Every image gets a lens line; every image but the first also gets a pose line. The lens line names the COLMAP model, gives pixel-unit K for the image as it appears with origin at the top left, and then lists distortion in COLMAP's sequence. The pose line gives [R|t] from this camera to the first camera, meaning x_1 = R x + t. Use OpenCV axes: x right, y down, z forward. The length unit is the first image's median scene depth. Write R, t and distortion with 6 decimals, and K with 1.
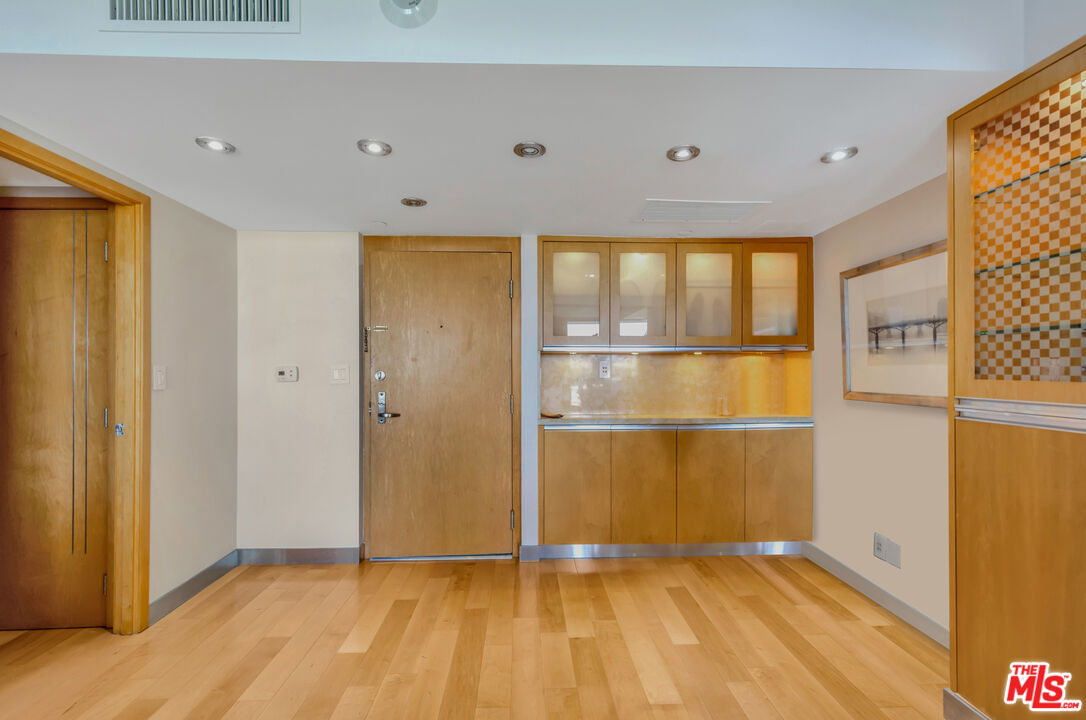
lens RADIAL K [[491.0, 0, 543.3], [0, 491.0, 365.0], [0, 0, 1]] dist [0.003272, -0.000072]
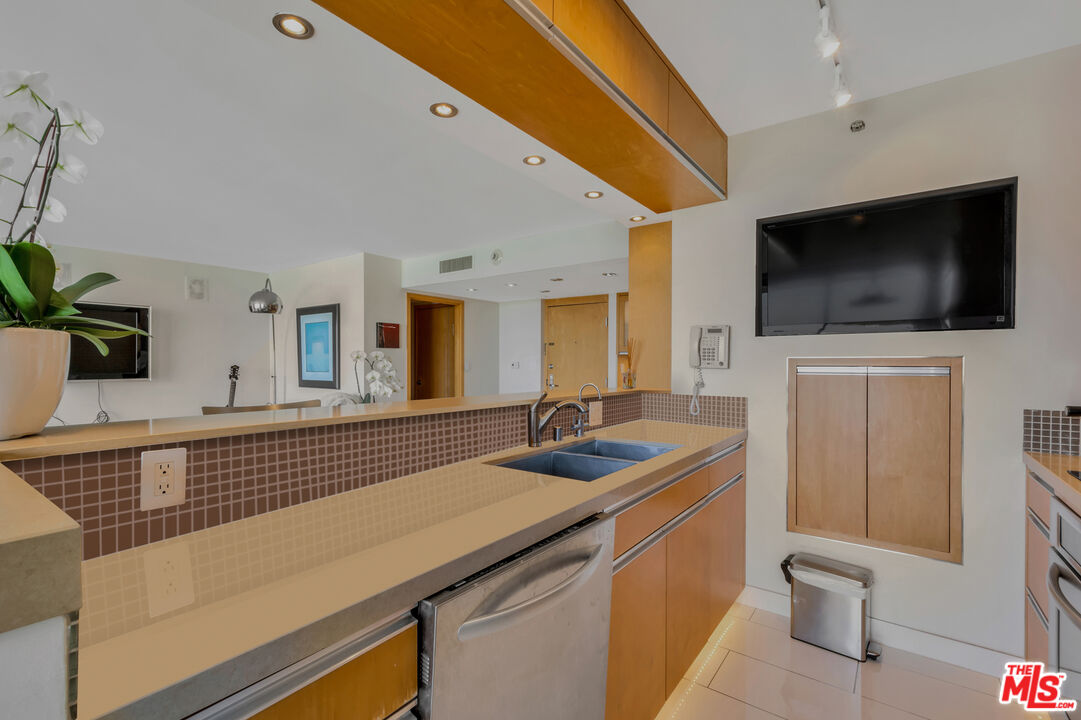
lens RADIAL K [[488.8, 0, 537.9], [0, 488.8, 365.0], [0, 0, 1]] dist [0.003272, -0.000072]
pose [[0.784117, 0.005512, -0.620589, 0.960096], [-0.003132, 0.999983, 0.004925, 0.006370], [0.620605, -0.001918, 0.784121, -0.701779]]
